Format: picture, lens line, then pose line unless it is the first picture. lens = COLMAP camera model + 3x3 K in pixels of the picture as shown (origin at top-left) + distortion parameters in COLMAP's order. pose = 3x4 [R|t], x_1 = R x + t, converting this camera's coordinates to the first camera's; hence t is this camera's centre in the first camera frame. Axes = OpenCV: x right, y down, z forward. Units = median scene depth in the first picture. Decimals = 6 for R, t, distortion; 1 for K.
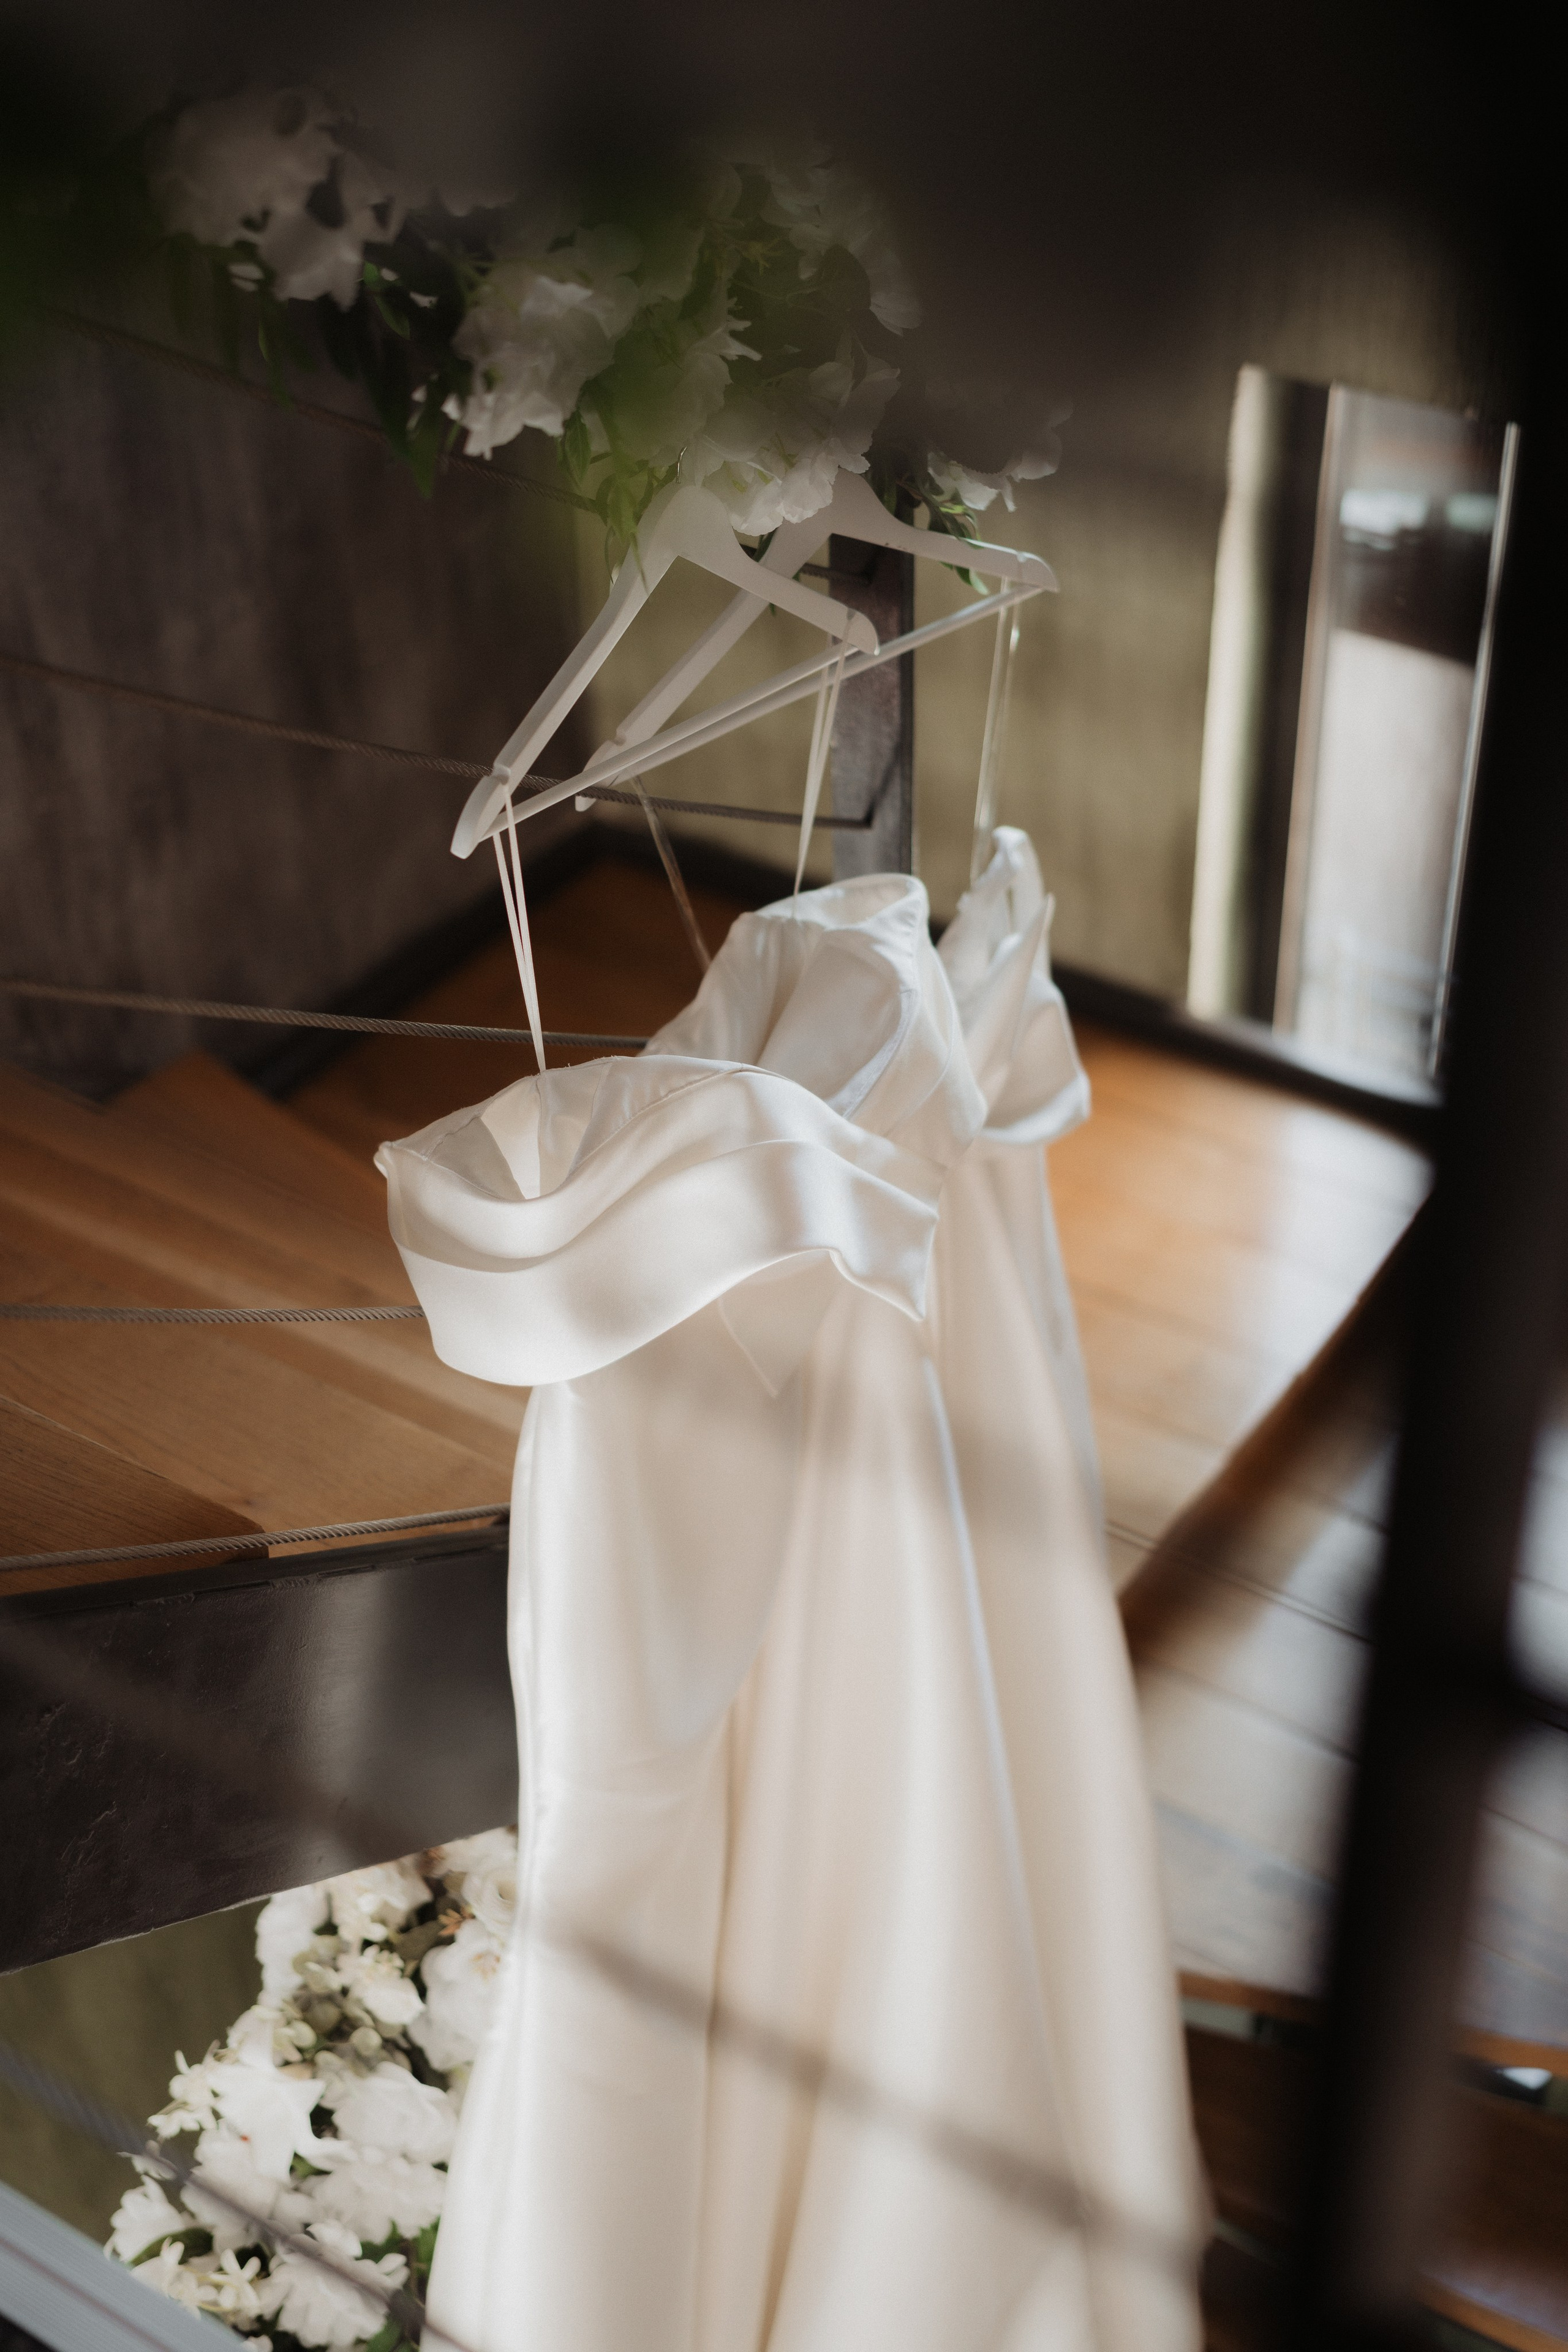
lens RADIAL K [[3459.3, 0, 876.1], [0, 3459.3, 1177.1], [0, 0, 1]] dist [0.308910, -0.001502]
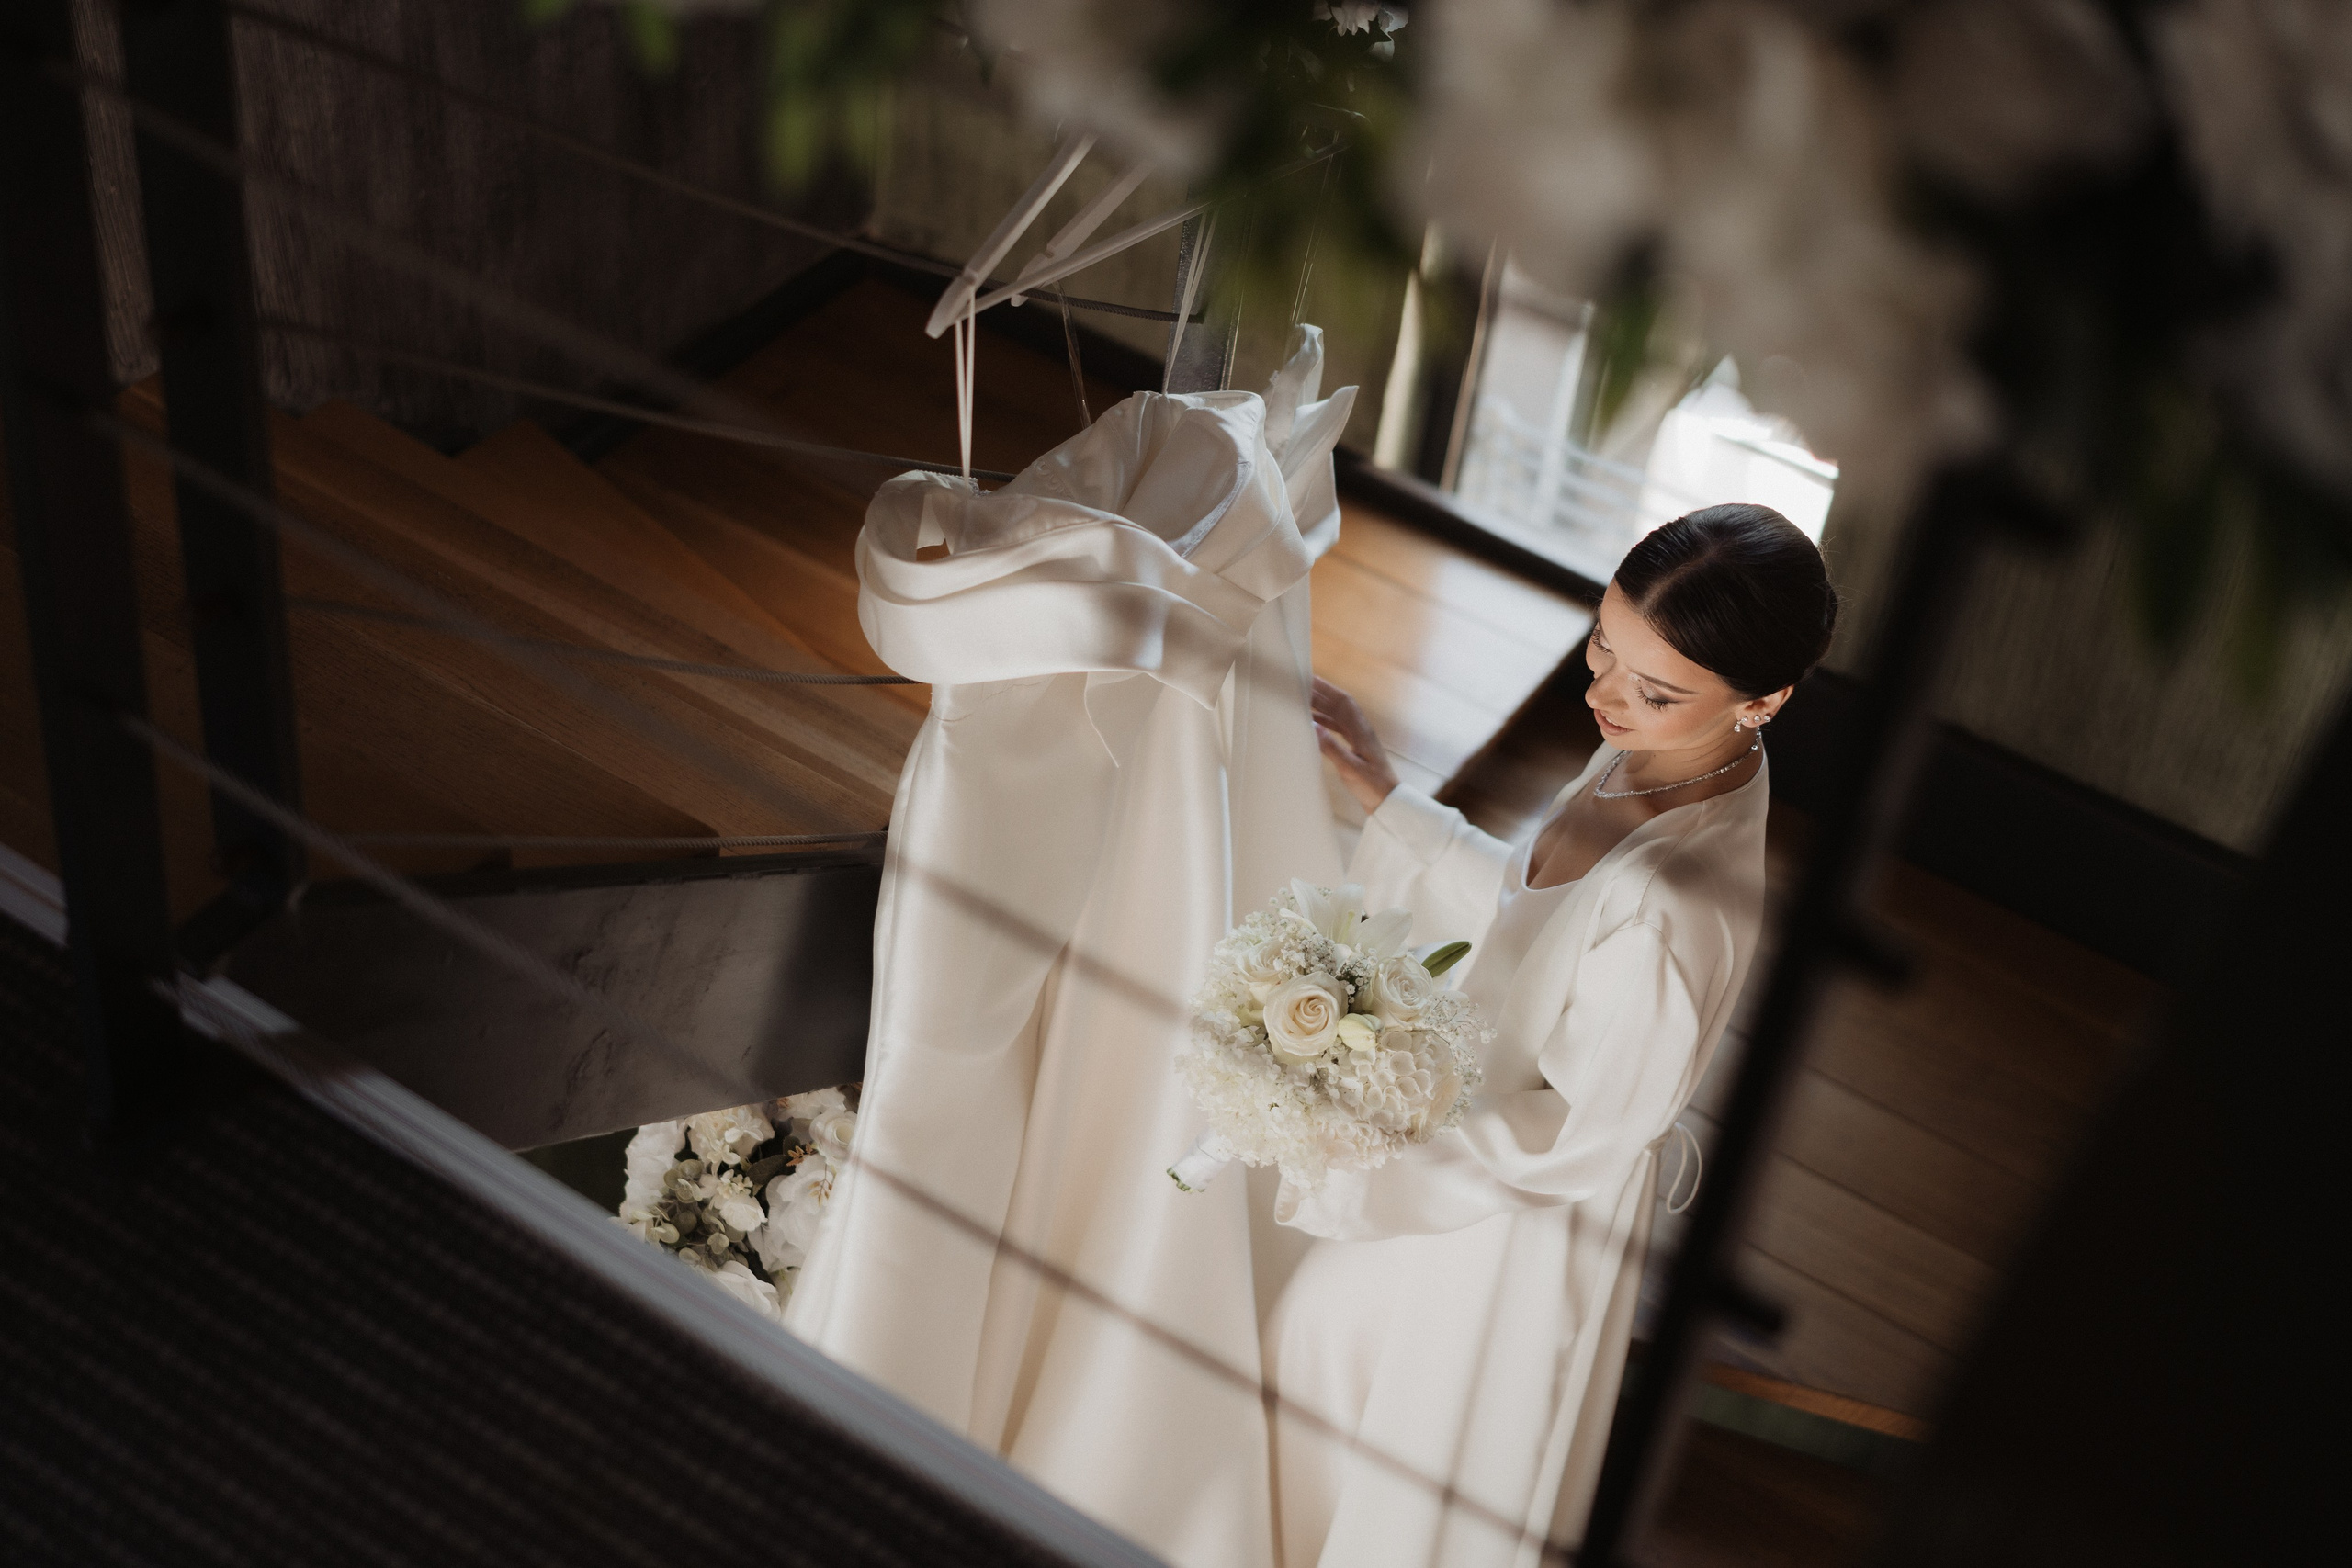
lens RADIAL K [[3458.9, 0, 1179.2], [0, 3458.9, 673.9], [0, 0, 1]] dist [0.308910, -0.001502]
pose [[0.993403, 0.084942, 0.077042, -0.094564], [-0.087489, 0.995705, 0.030297, -0.010754], [-0.074138, -0.036838, 0.996567, -0.252912]]
